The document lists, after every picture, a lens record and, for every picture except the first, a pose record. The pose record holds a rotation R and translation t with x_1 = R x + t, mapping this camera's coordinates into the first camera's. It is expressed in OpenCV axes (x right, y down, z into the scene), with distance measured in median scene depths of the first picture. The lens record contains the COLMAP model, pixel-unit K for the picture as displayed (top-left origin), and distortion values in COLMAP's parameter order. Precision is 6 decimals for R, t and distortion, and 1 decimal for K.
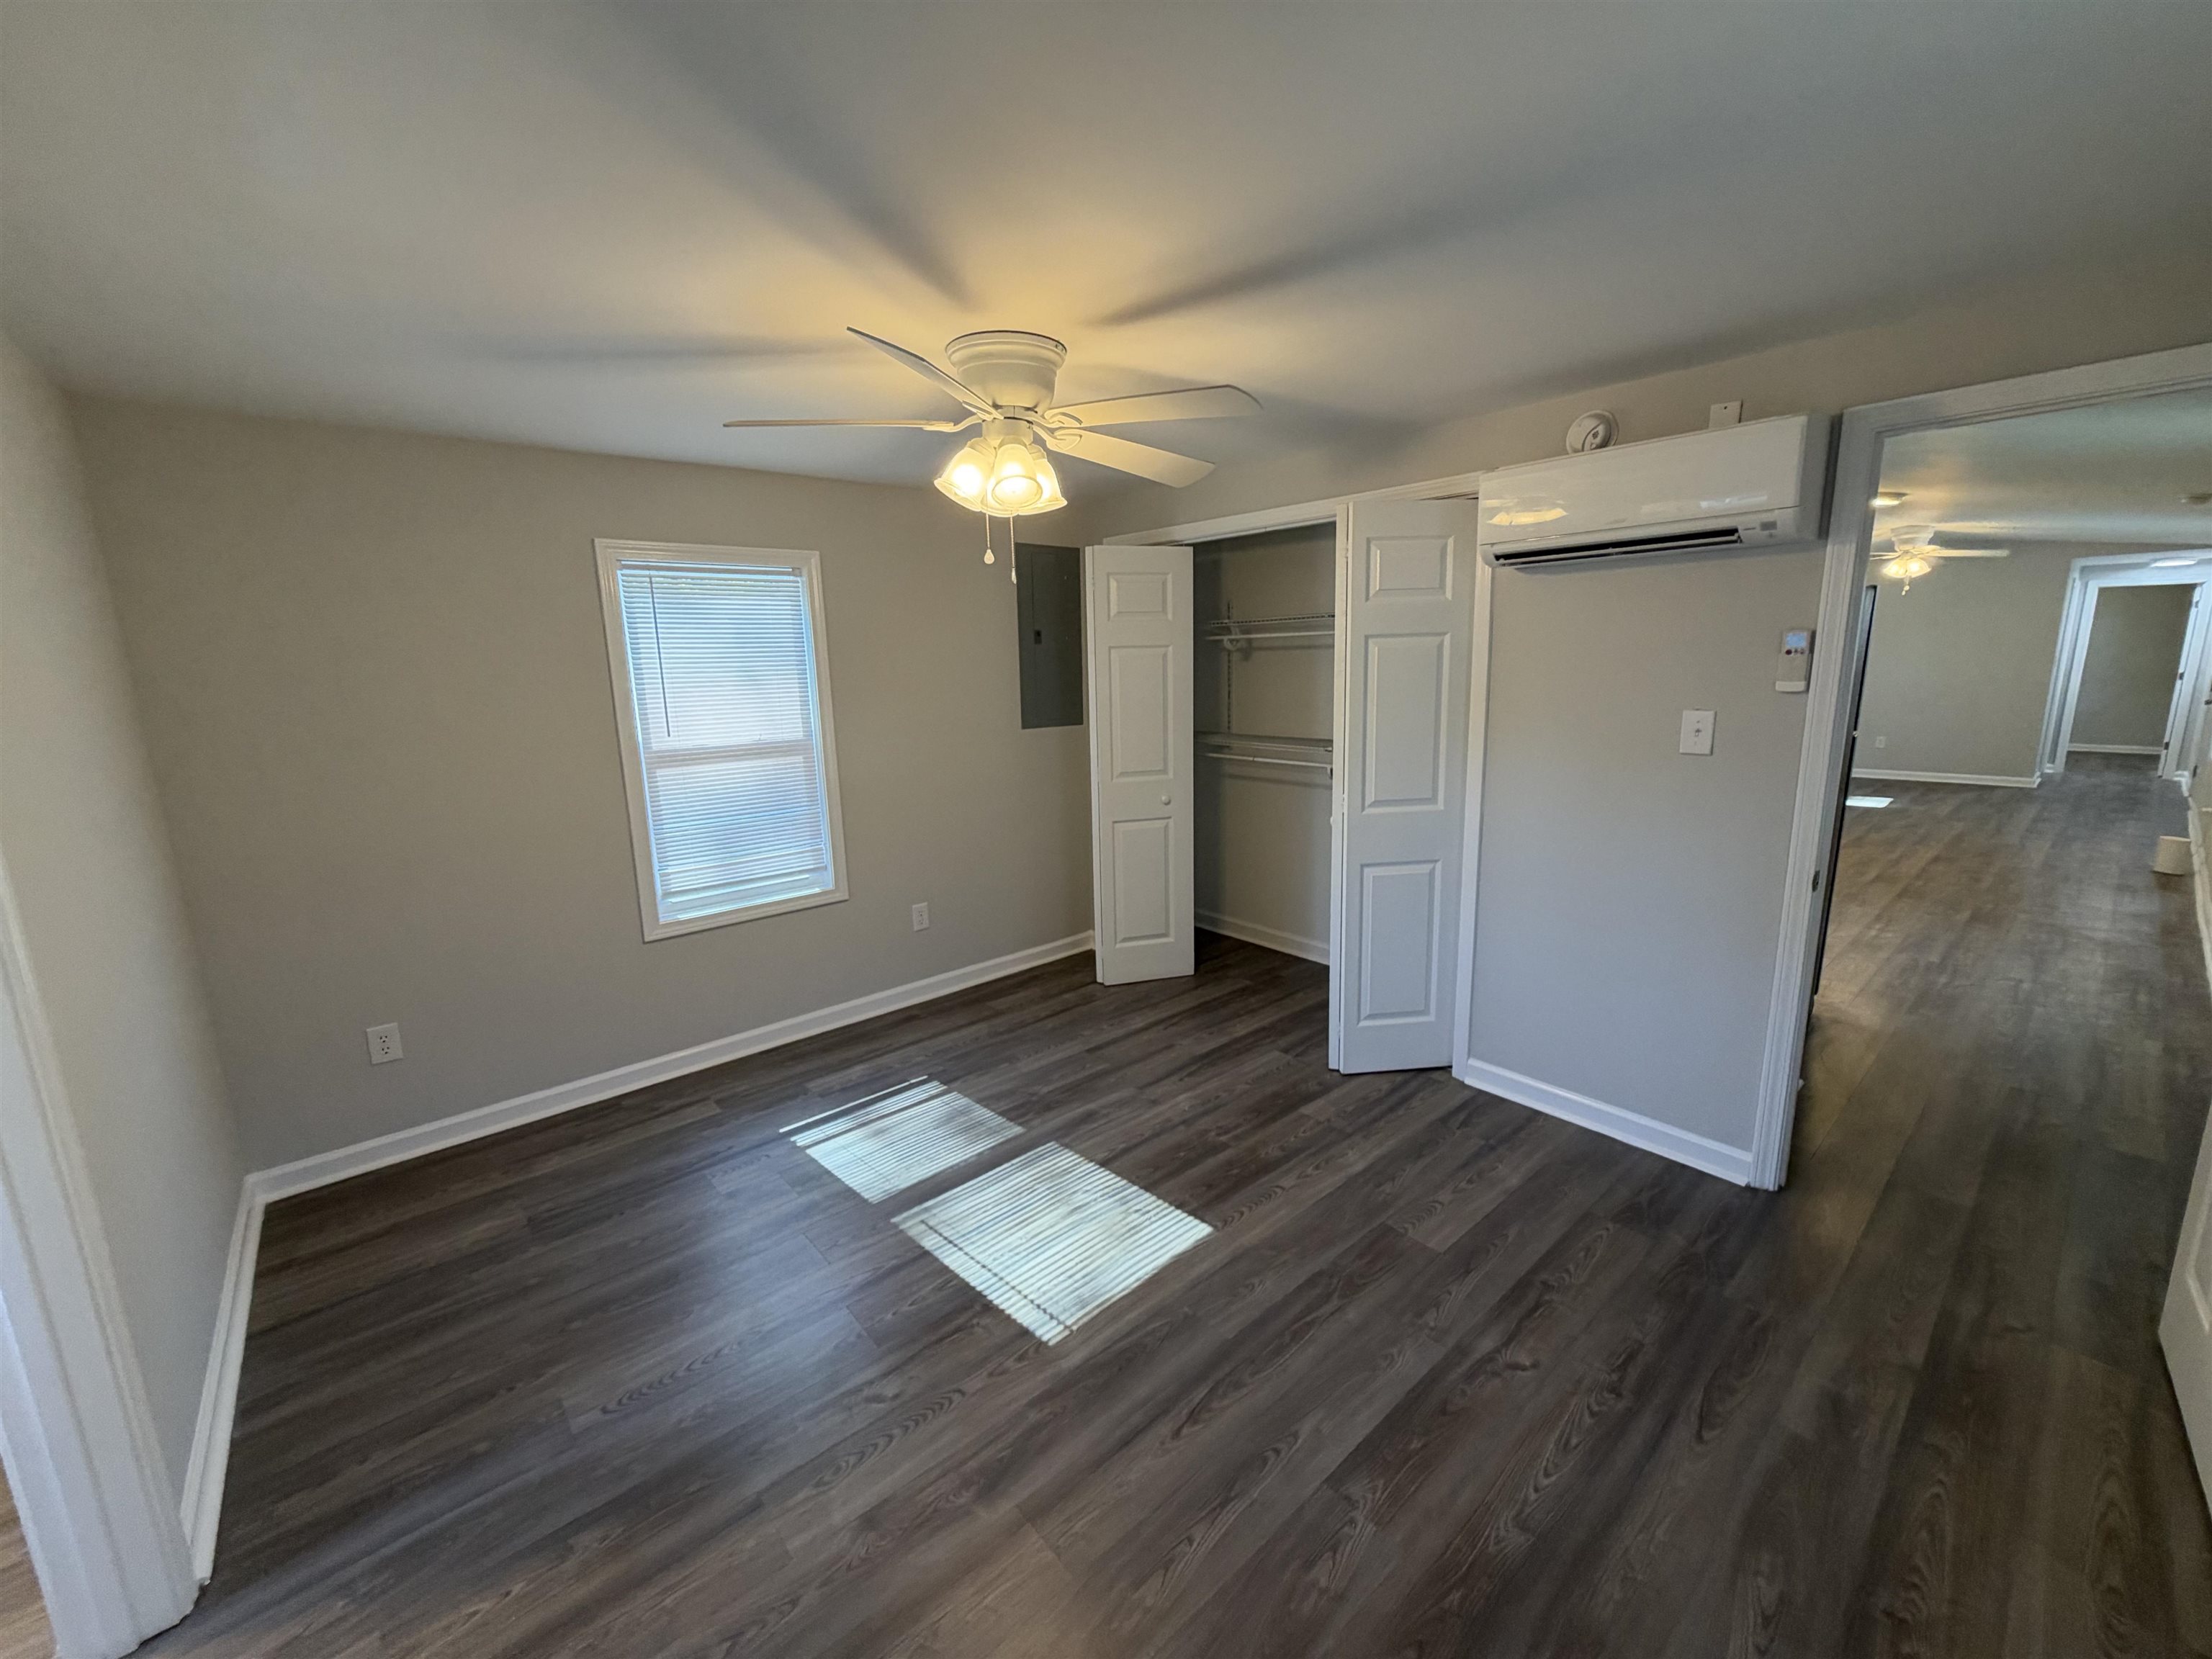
lens RADIAL K [[882.4, 0, 1112.5], [0, 882.4, 829.4], [0, 0, 1]] dist [-0.000687, -0.000088]
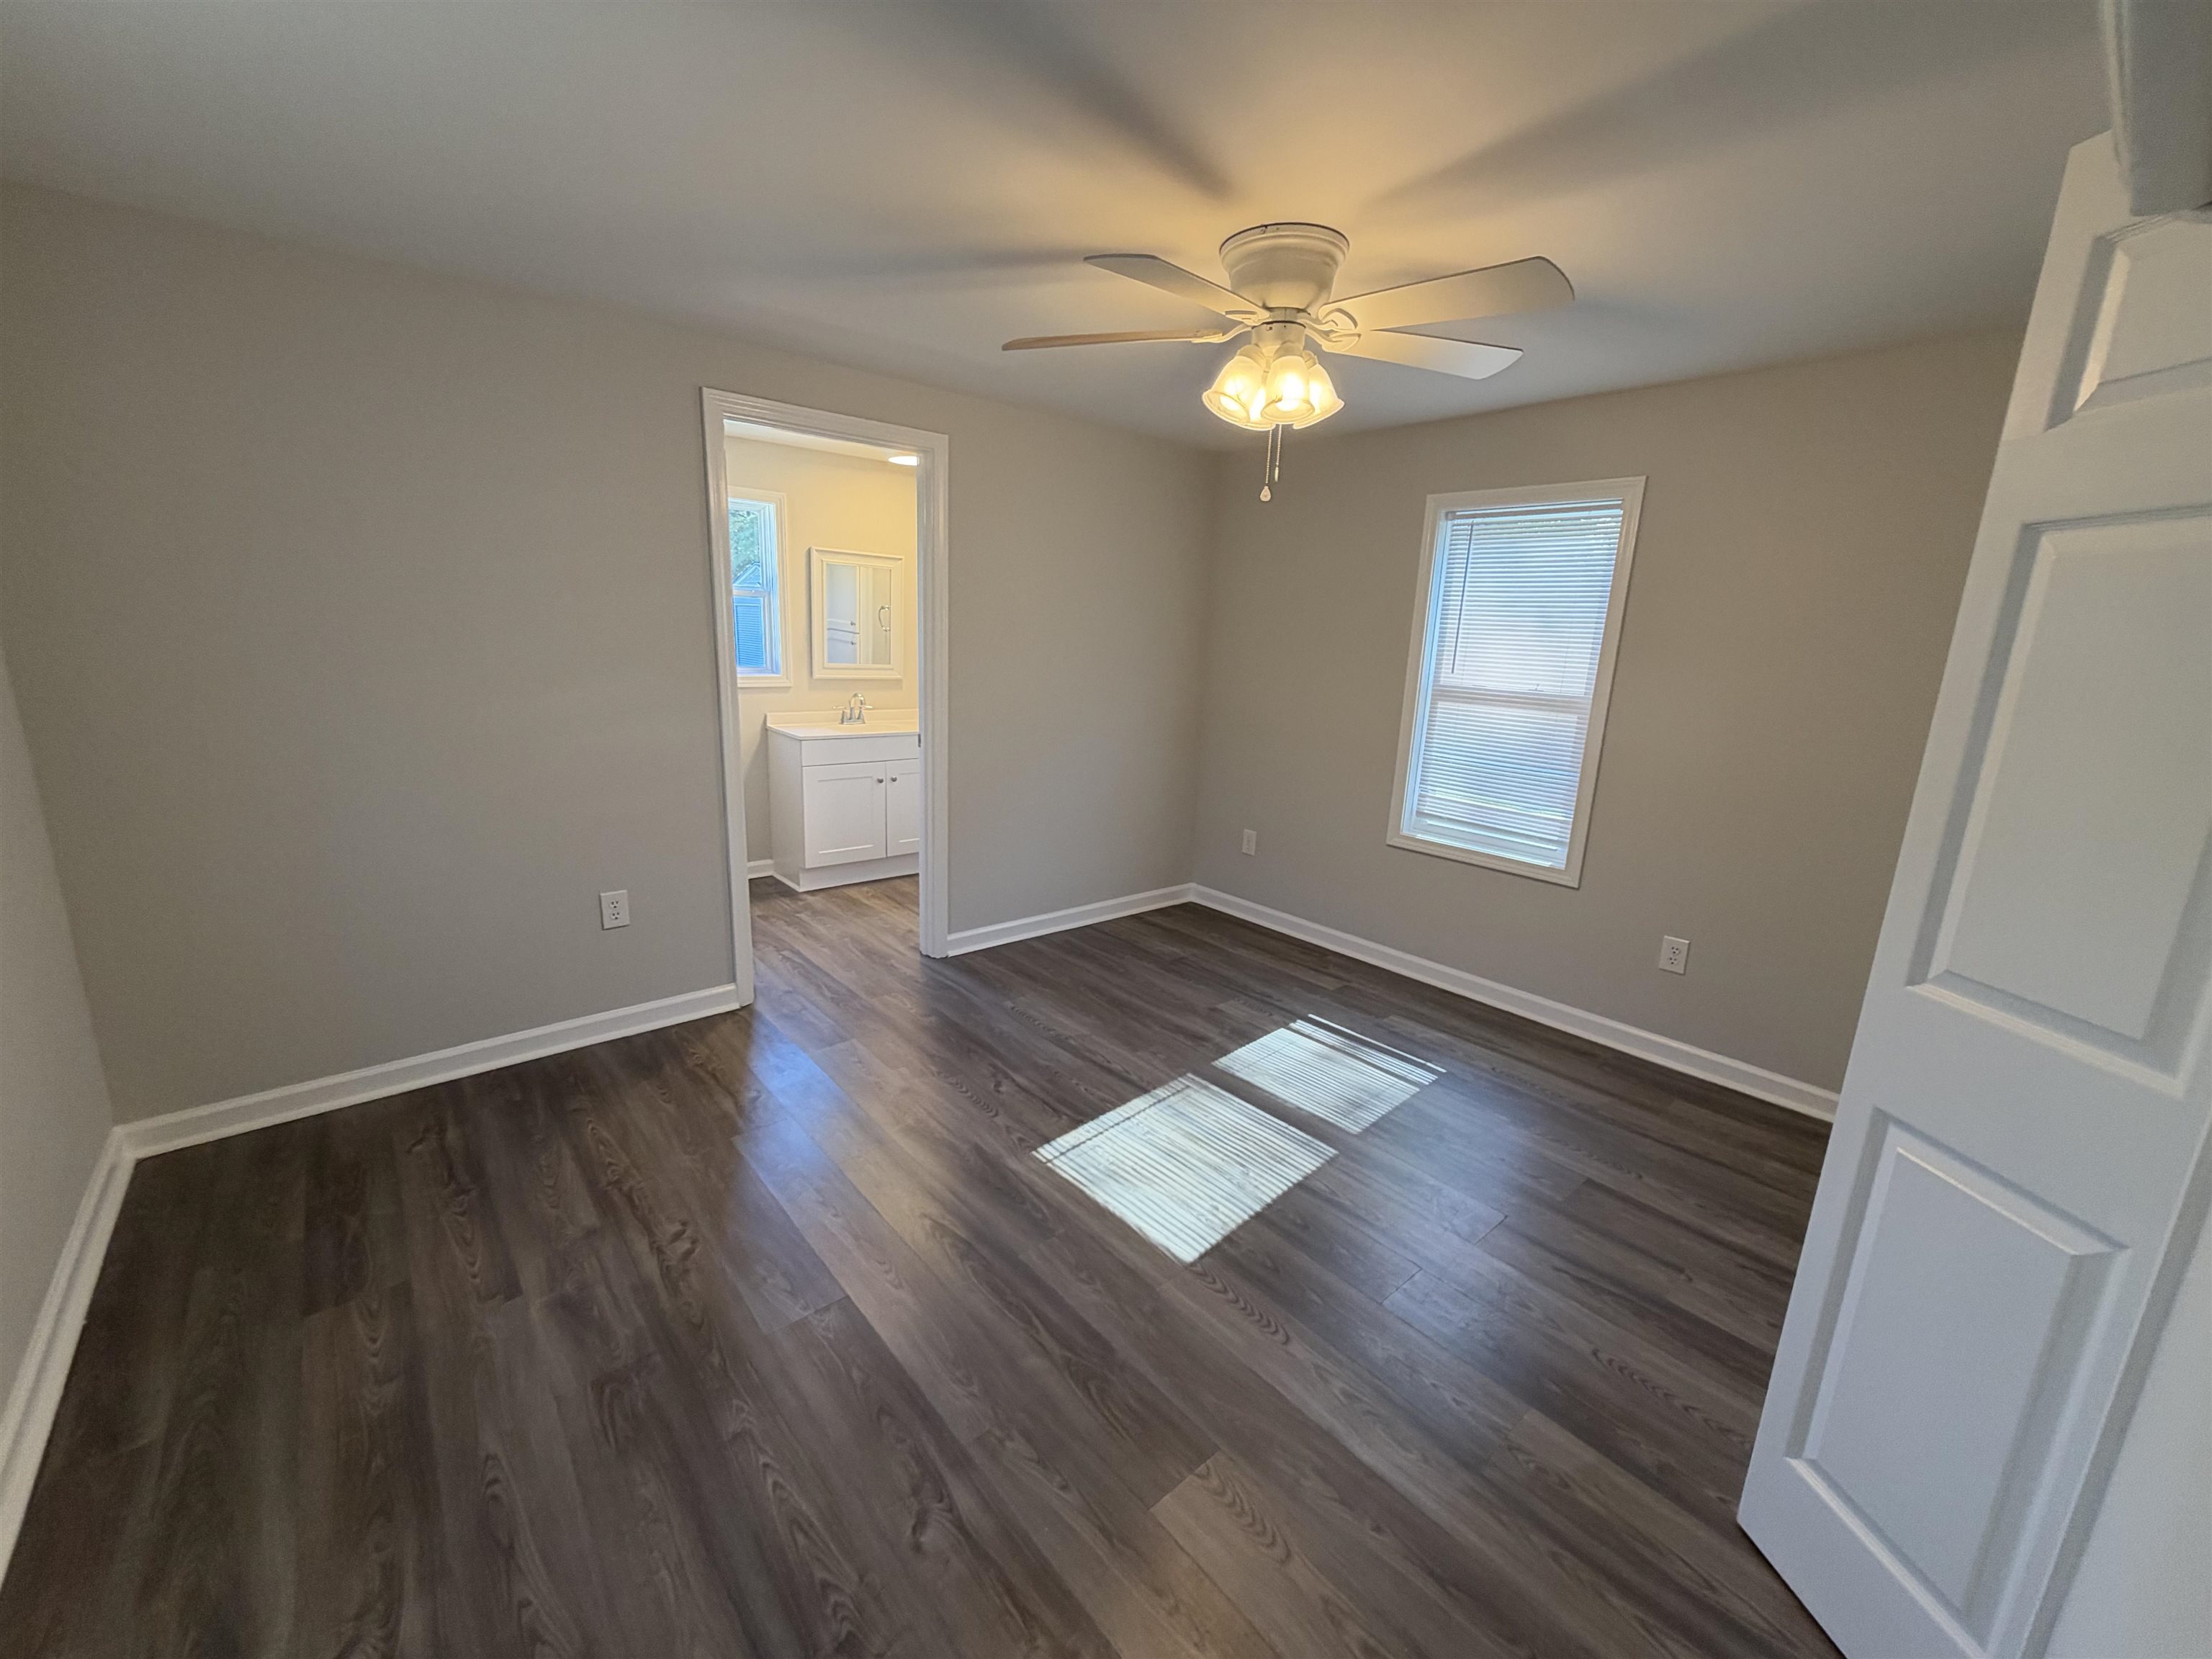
lens RADIAL K [[882.4, 0, 1112.5], [0, 882.4, 829.4], [0, 0, 1]] dist [-0.000687, -0.000088]
pose [[-0.001346, 0.249733, -0.968314, 0.695644], [-0.233360, 0.941501, 0.243142, -0.105006], [0.972390, 0.226293, 0.057010, 0.663878]]
